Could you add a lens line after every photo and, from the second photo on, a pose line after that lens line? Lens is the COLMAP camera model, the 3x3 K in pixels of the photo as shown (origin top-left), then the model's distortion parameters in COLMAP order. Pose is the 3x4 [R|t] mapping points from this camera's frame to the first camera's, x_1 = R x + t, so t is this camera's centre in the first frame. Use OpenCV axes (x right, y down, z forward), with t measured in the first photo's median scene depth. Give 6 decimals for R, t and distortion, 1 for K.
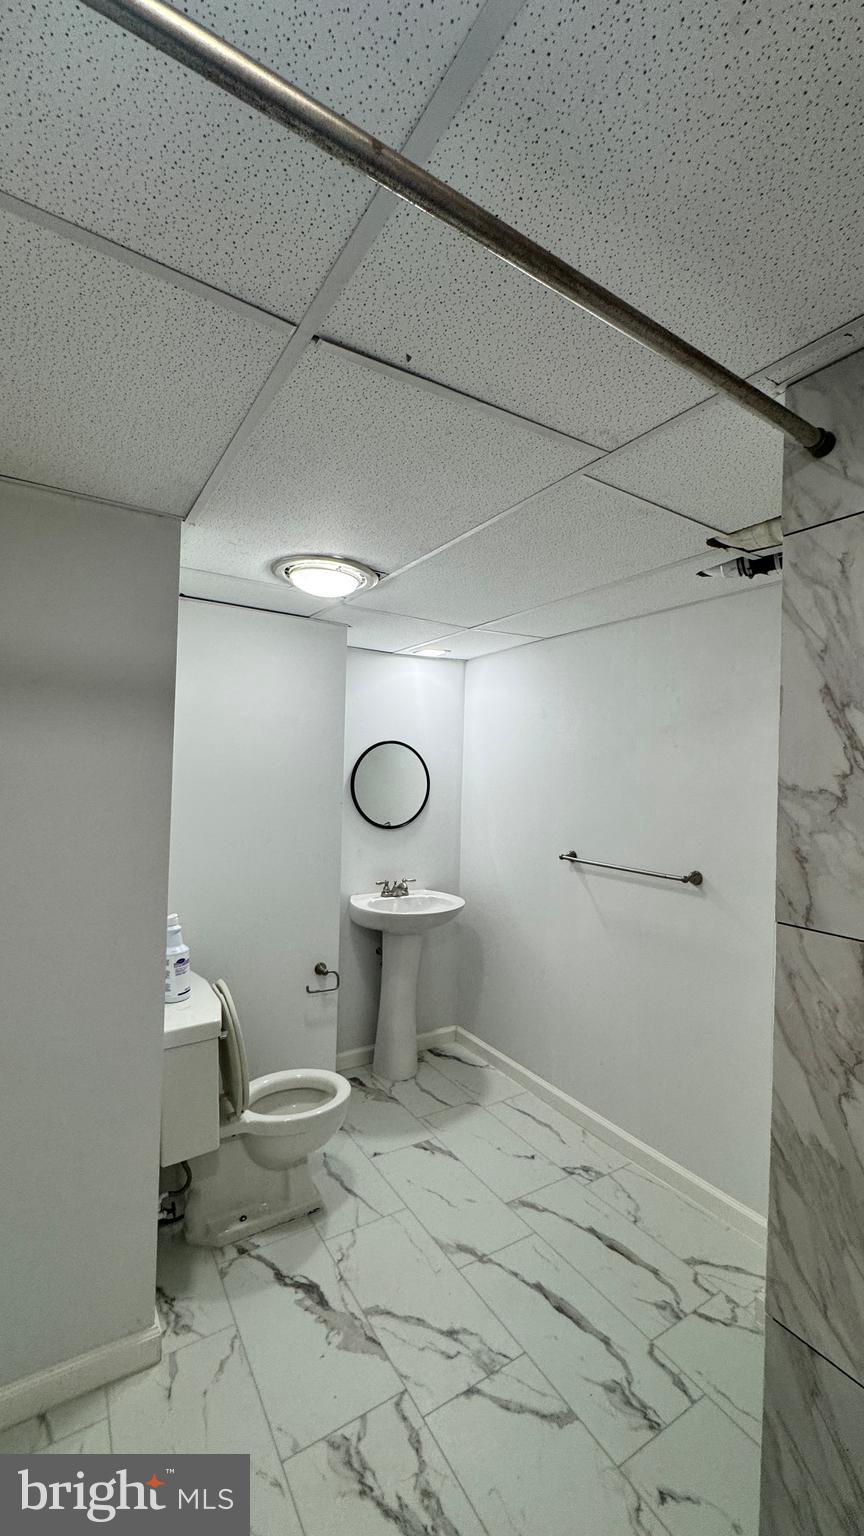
lens RADIAL K [[611.4, 0, 435.4], [0, 611.4, 765.2], [0, 0, 1]] dist [-0.004006, 0.000709]
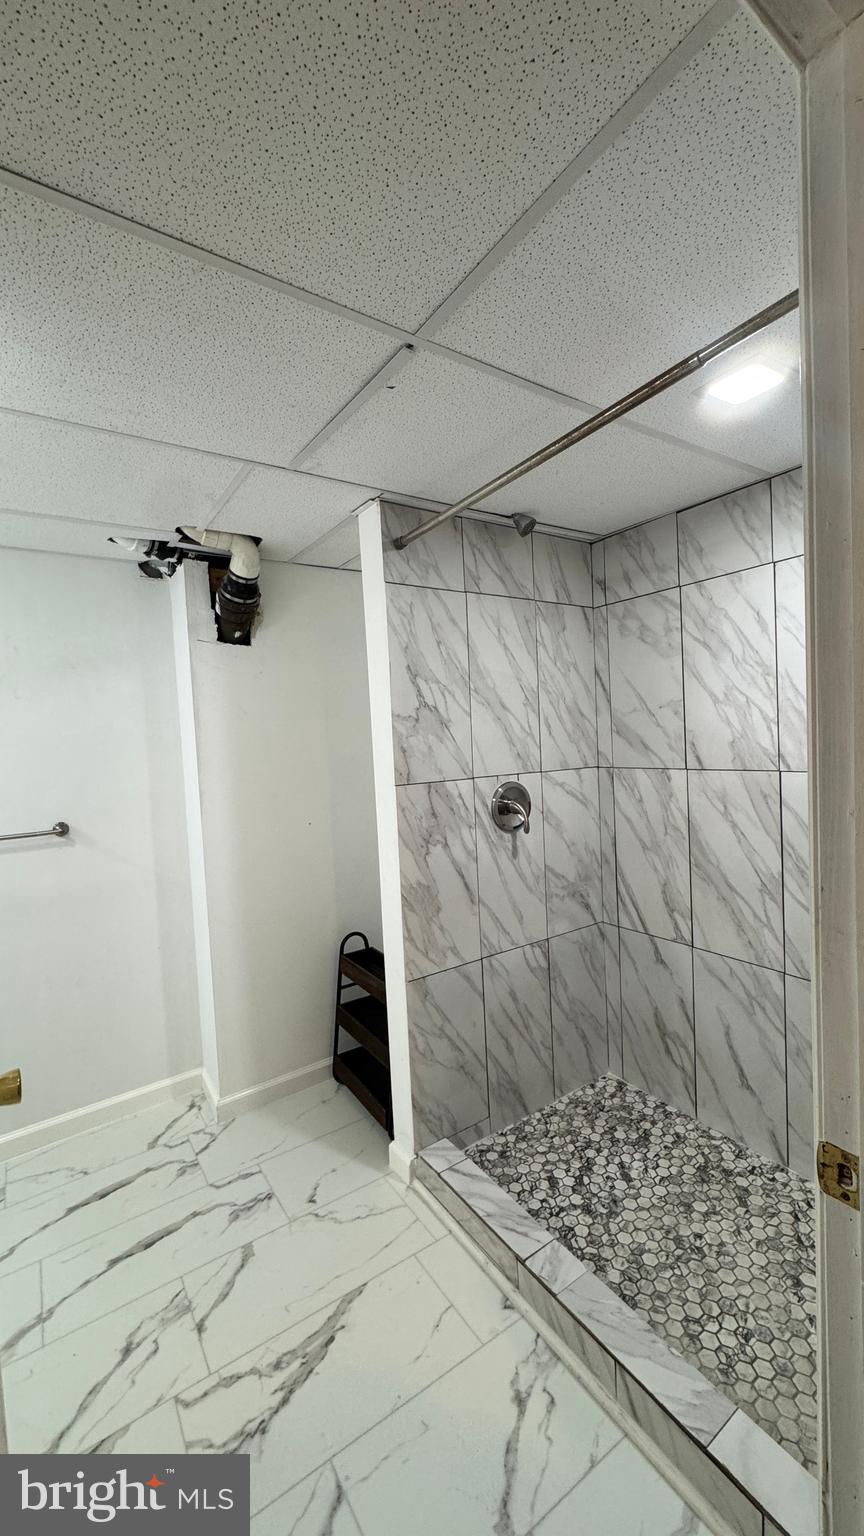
lens RADIAL K [[611.4, 0, 435.0], [0, 611.4, 766.4], [0, 0, 1]] dist [-0.004006, 0.000709]
pose [[-0.035419, -0.074179, 0.996616, -0.915480], [0.031131, 0.996676, 0.075290, 0.036358], [-0.998888, 0.033693, -0.032991, 0.626417]]
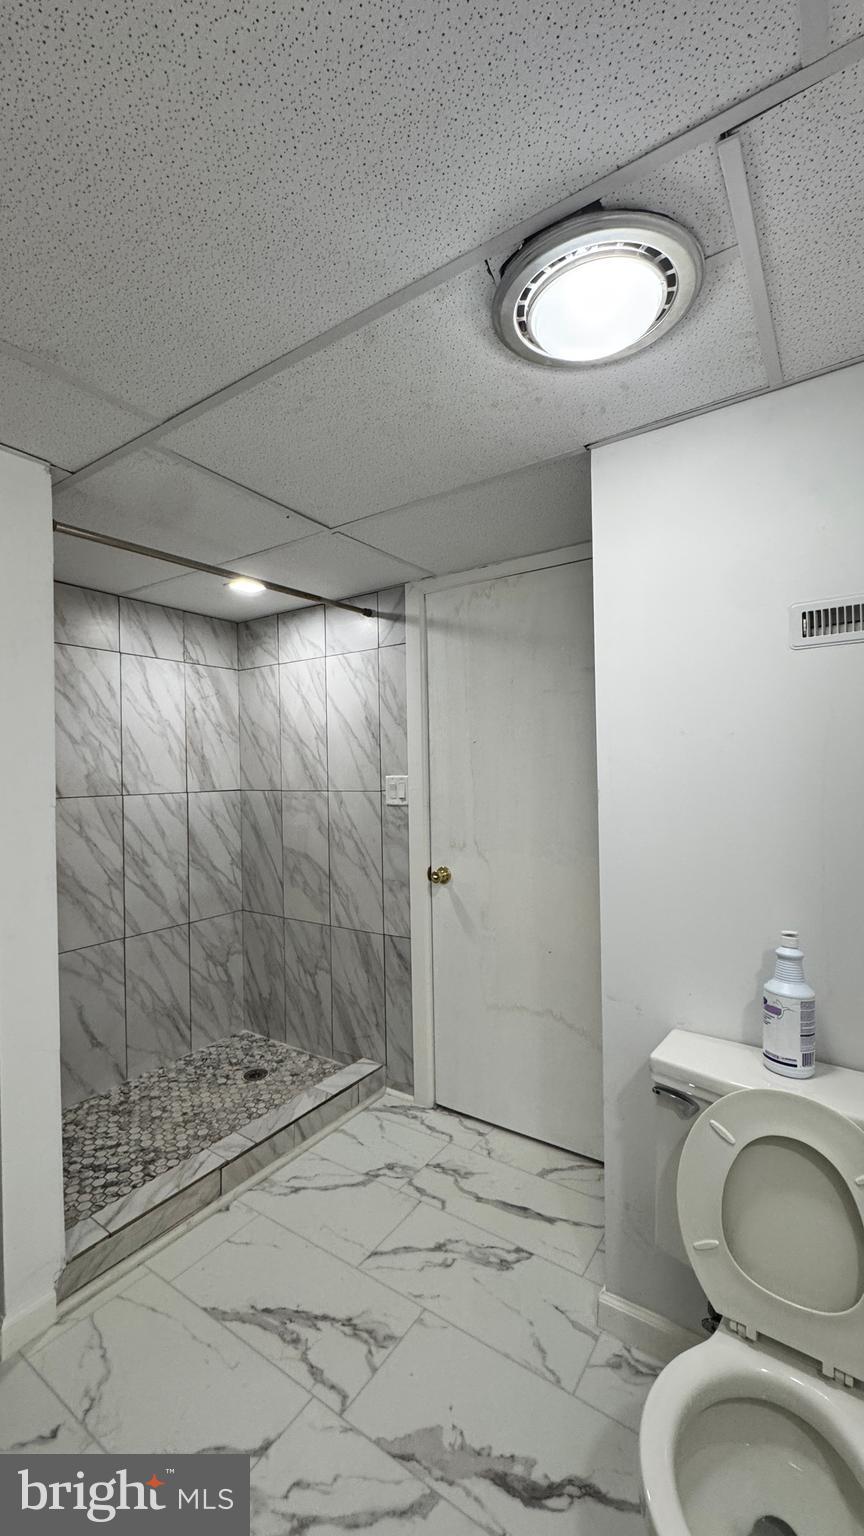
lens RADIAL K [[611.4, 0, 437.3], [0, 611.4, 769.1], [0, 0, 1]] dist [-0.004006, 0.000709]
pose [[-0.912469, -0.012358, -0.408958, 0.195998], [-0.000908, 0.999602, -0.028180, 0.134719], [0.409144, -0.025342, -0.912118, 1.912802]]
